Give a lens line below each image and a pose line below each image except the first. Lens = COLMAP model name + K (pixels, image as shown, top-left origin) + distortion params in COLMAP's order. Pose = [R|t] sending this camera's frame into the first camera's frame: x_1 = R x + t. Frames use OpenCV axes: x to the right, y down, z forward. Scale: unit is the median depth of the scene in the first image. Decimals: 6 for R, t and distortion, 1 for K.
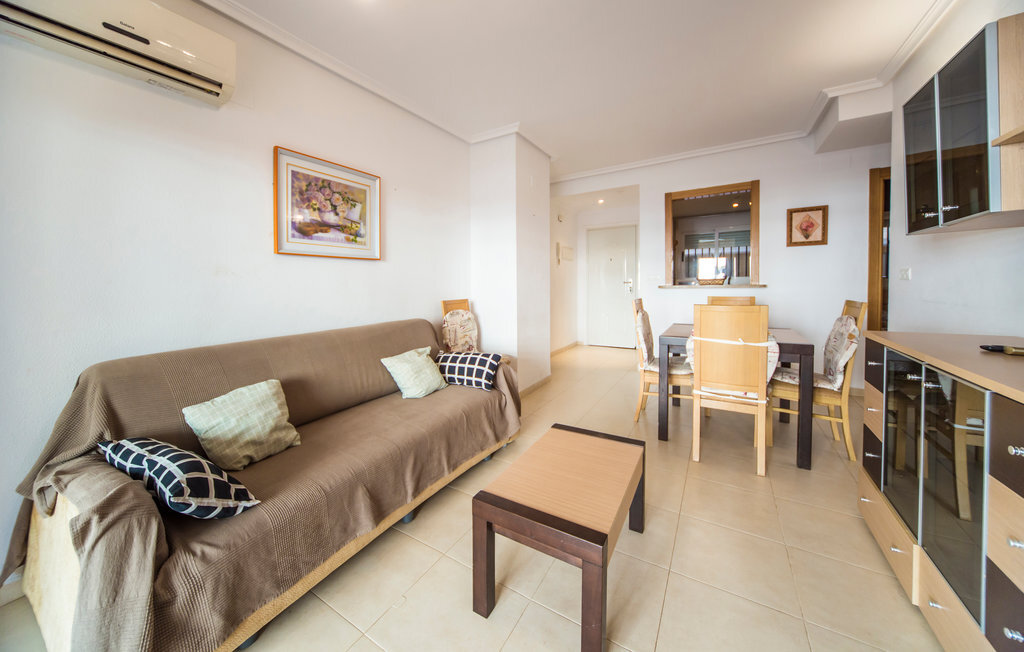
lens RADIAL K [[373.8, 0, 512.5], [0, 373.8, 309.4], [0, 0, 1]] dist [-0.005531, 0.000065]
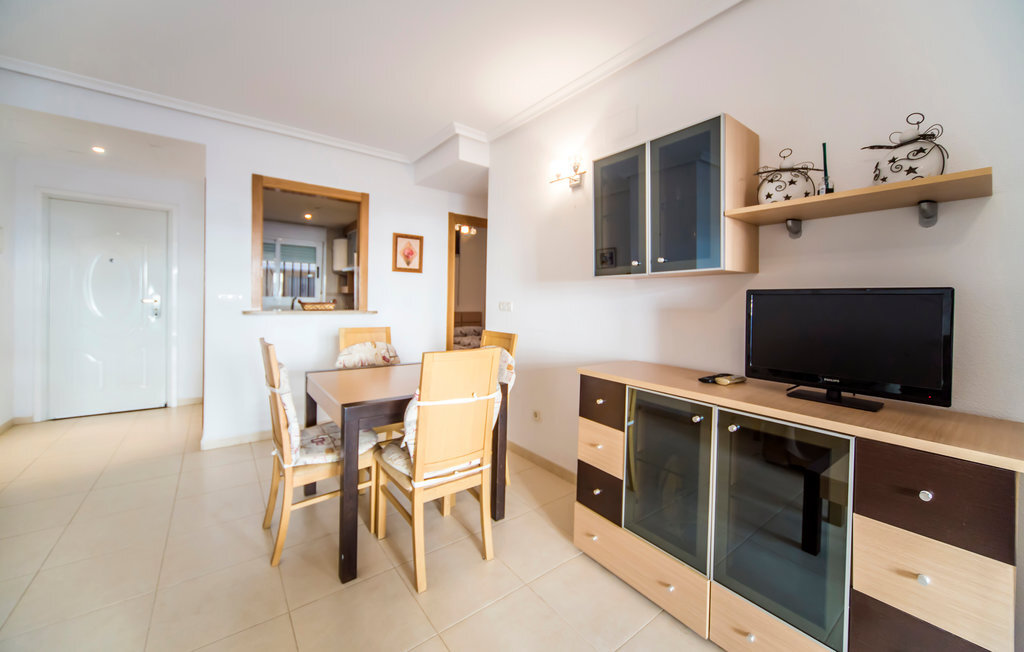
lens RADIAL K [[373.8, 0, 512.5], [0, 373.8, 309.4], [0, 0, 1]] dist [-0.005531, 0.000065]
pose [[0.392376, 0.007182, 0.919777, -0.027482], [0.034273, 0.999161, -0.022422, -0.039057], [-0.919166, 0.040321, 0.391801, 0.351260]]
